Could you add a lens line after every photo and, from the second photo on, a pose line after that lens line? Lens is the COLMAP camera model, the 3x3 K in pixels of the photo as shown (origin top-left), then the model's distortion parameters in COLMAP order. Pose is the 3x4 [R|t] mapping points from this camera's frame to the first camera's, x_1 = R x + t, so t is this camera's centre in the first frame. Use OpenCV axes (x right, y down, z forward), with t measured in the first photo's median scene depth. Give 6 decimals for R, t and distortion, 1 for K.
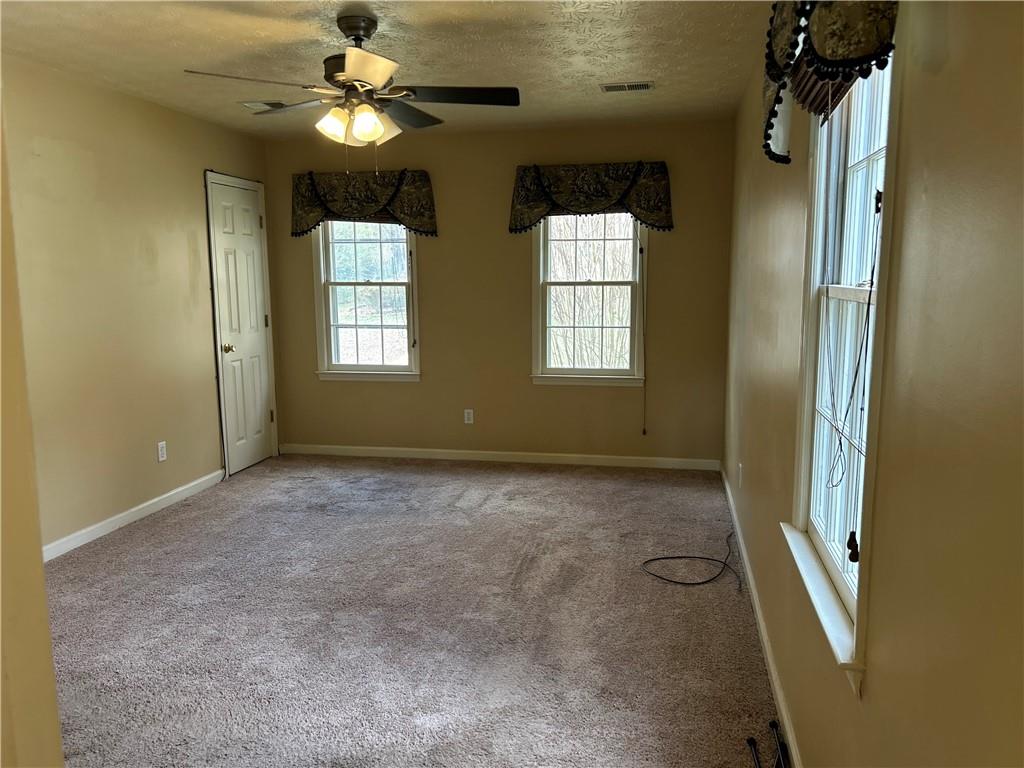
lens RADIAL K [[758.8, 0, 512.0], [0, 758.8, 384.0], [0, 0, 1]] dist [0.082715, -0.000786]
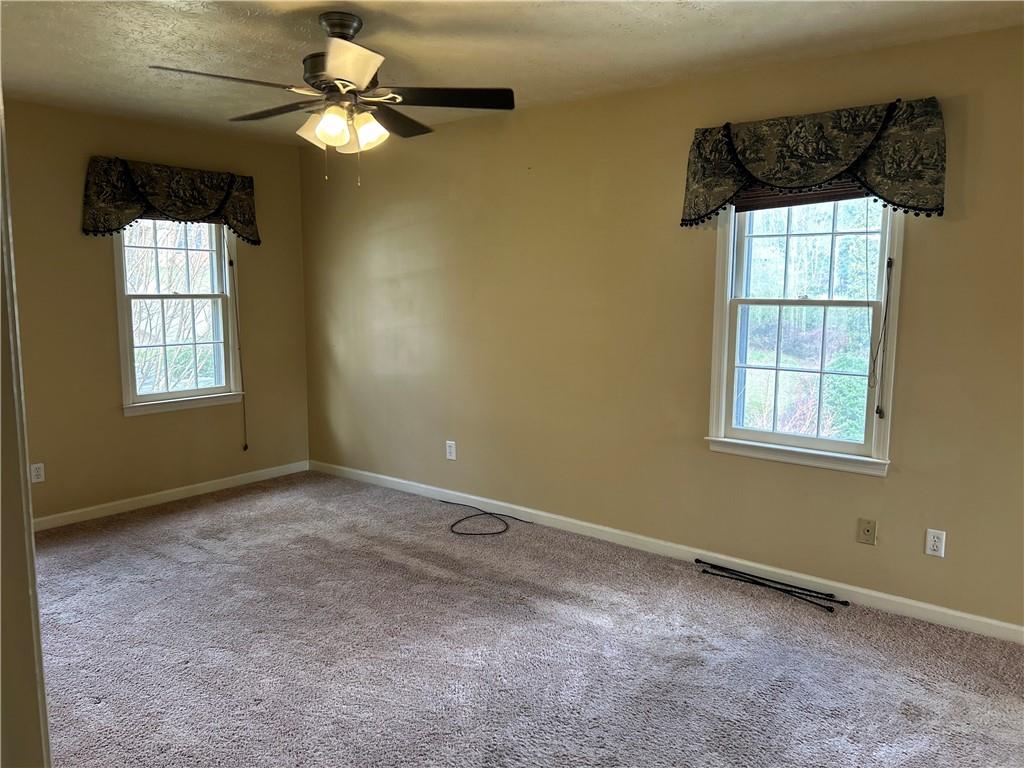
lens RADIAL K [[764.9, 0, 512.0], [0, 764.9, 384.0], [0, 0, 1]] dist [0.001506, -0.000555]
pose [[0.445866, -0.105557, 0.888854, -0.569898], [0.118134, 0.991275, 0.058462, -0.037057], [-0.887270, 0.078938, 0.454445, 0.252297]]
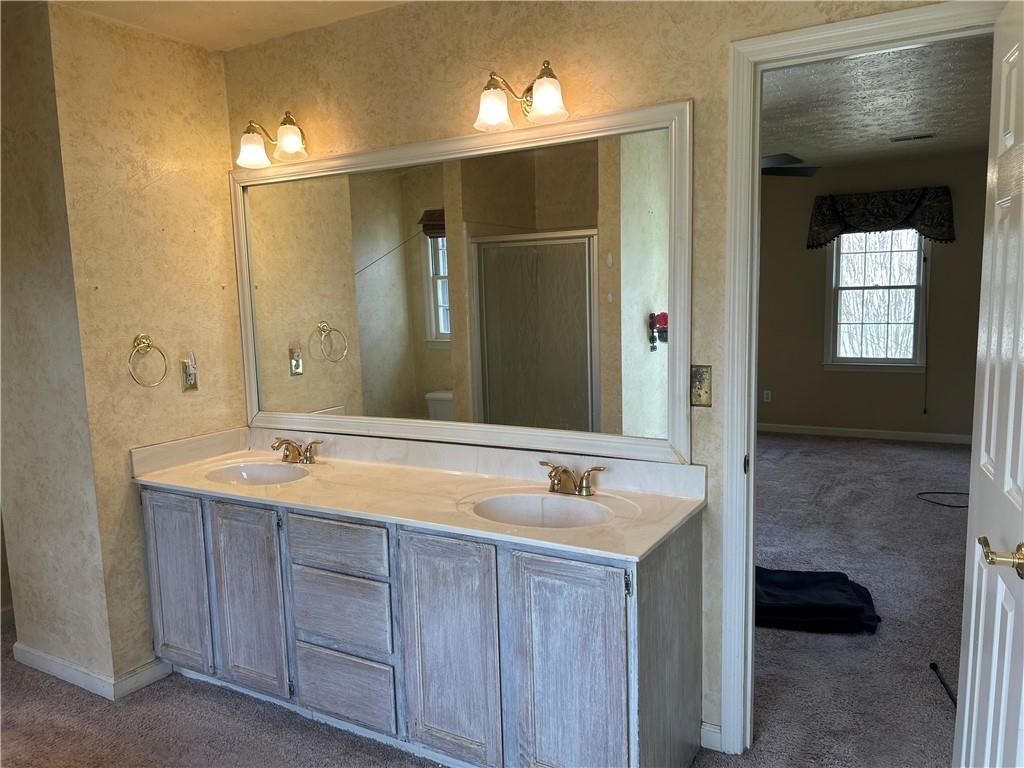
lens RADIAL K [[753.3, 0, 512.0], [0, 753.3, 384.0], [0, 0, 1]] dist [0.008189, 0.003548]
pose [[0.942111, 0.020973, -0.334643, -0.042703], [-0.024231, 0.999691, -0.005563, 0.044998], [0.334423, 0.013350, 0.942328, -0.349237]]
